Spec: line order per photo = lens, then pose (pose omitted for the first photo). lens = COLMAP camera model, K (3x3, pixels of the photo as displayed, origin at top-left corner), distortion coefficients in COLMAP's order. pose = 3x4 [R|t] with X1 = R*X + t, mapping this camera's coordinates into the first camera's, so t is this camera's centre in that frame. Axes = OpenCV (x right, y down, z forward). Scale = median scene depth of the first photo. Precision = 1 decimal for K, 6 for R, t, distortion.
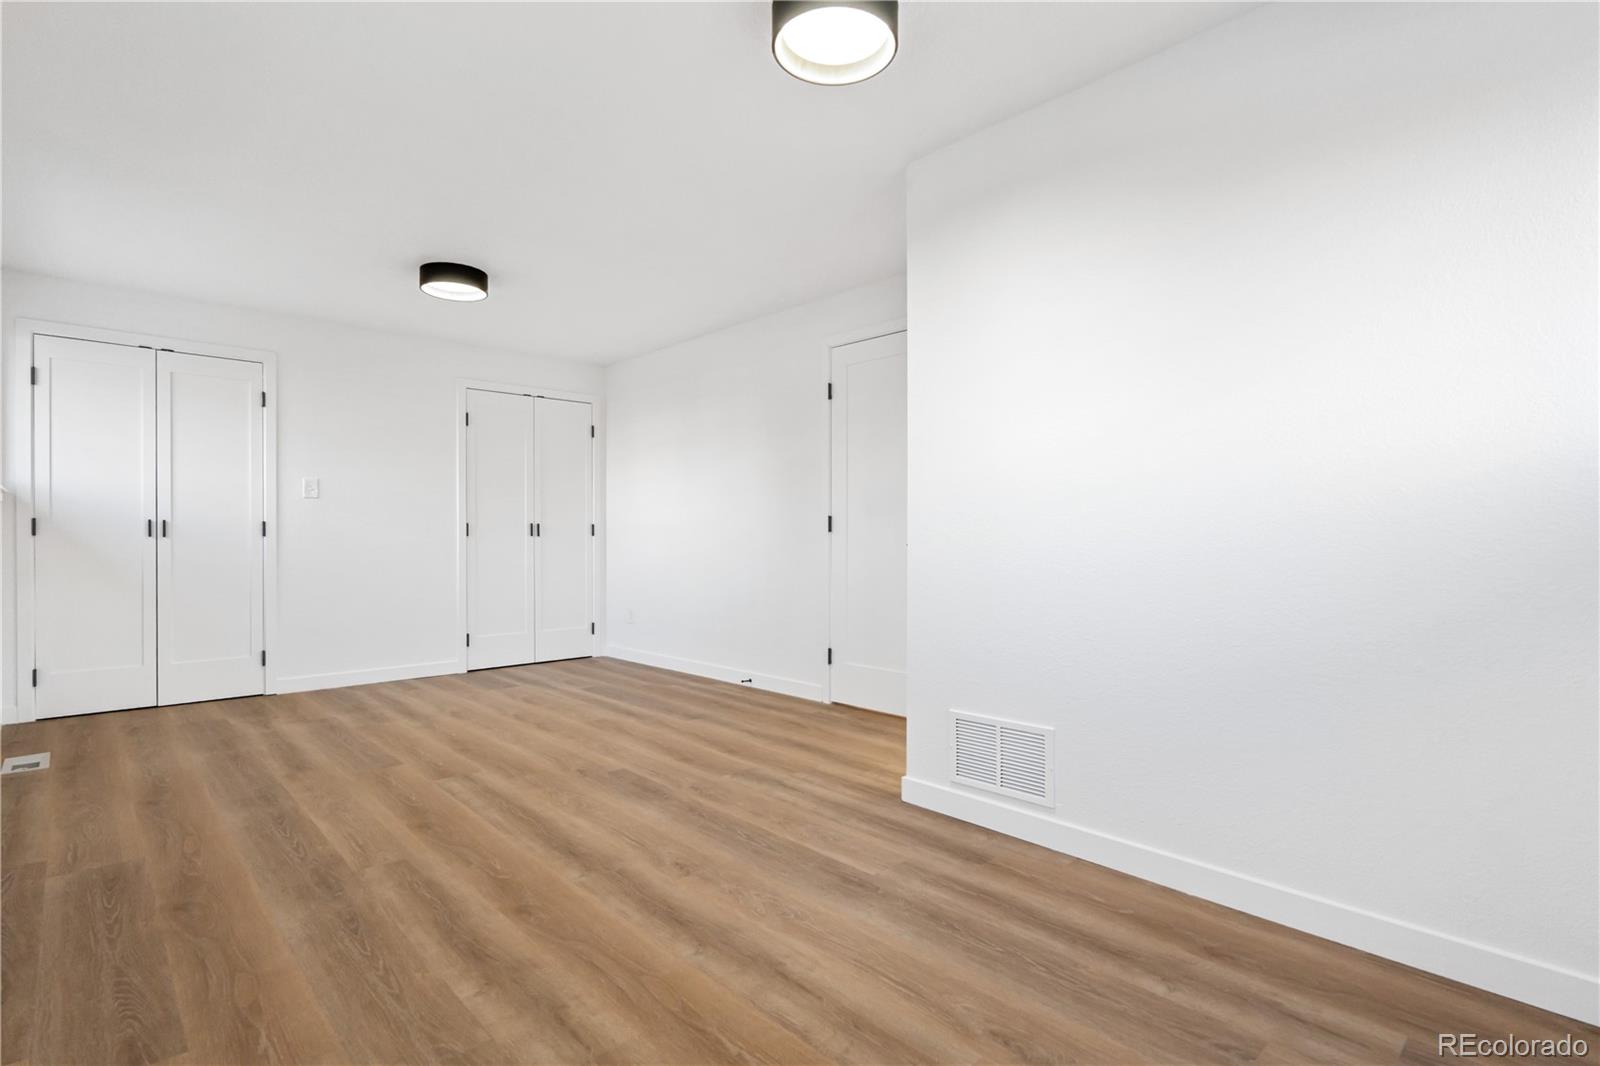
lens RADIAL K [[769.4, 0, 802.3], [0, 769.4, 545.8], [0, 0, 1]] dist [0.004785, 0.000148]
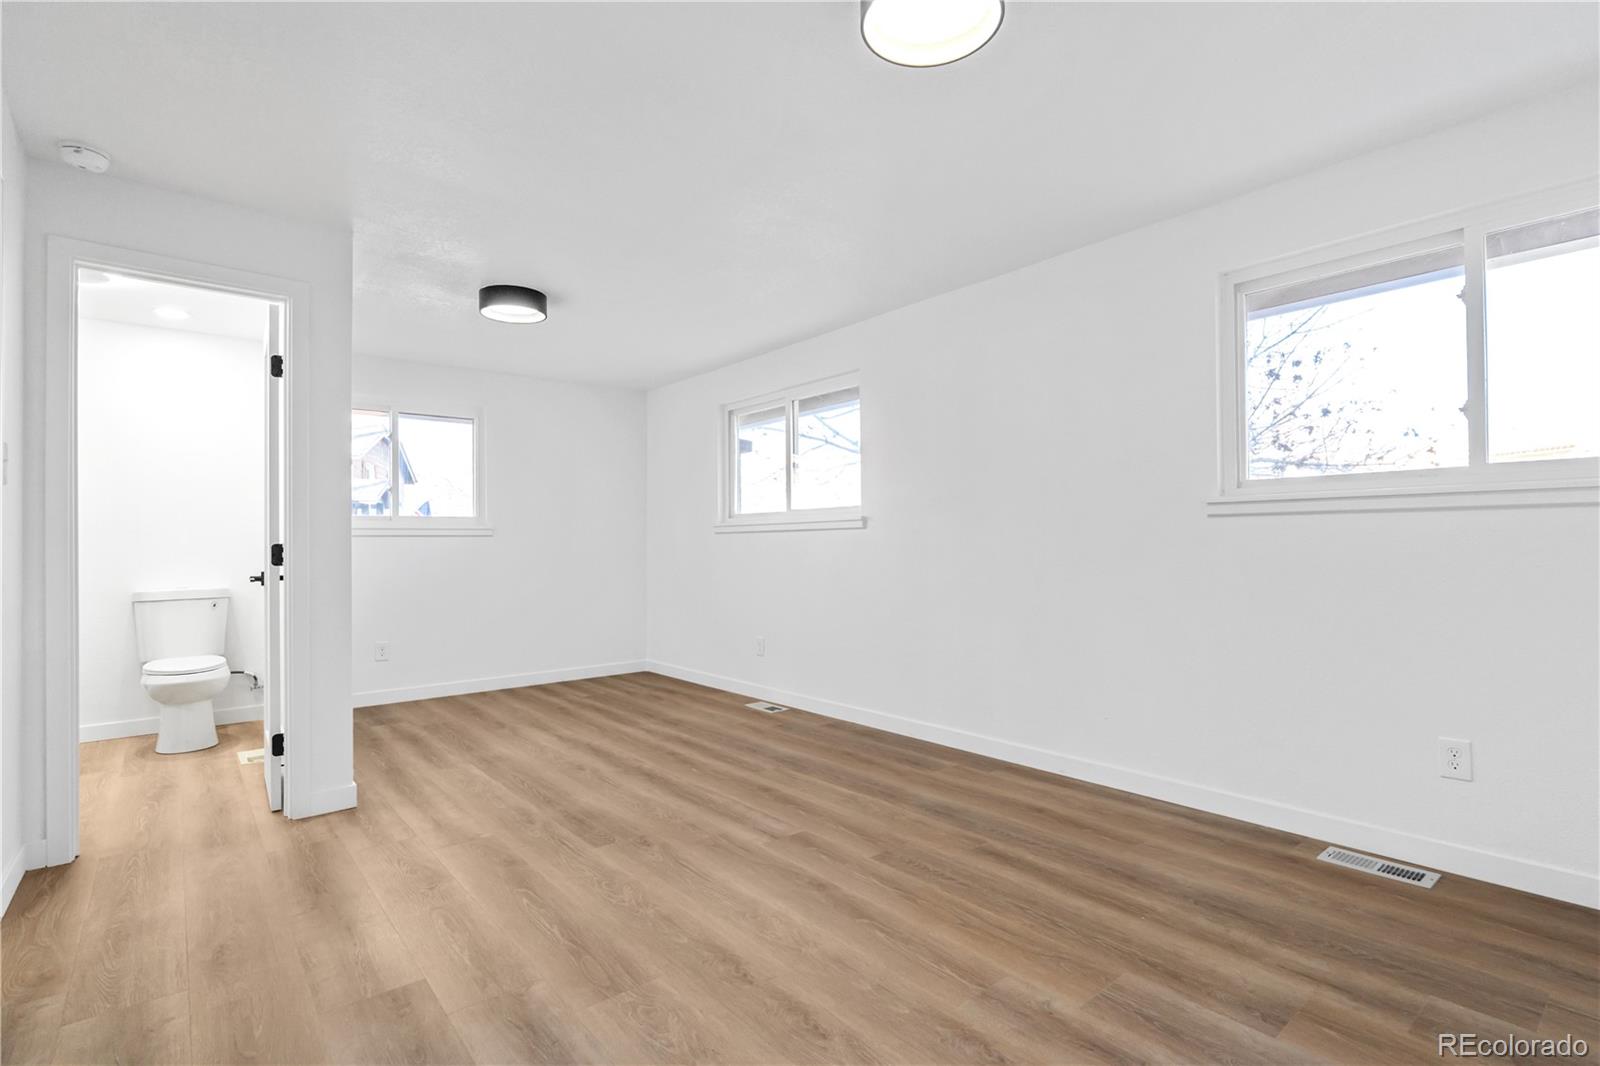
lens RADIAL K [[769.4, 0, 797.6], [0, 769.4, 517.5], [0, 0, 1]] dist [0.004785, 0.000148]
pose [[-0.997605, 0.009597, 0.068494, -0.610165], [0.007832, 0.999632, -0.025990, -0.049823], [-0.068718, -0.025392, -0.997313, 2.184711]]
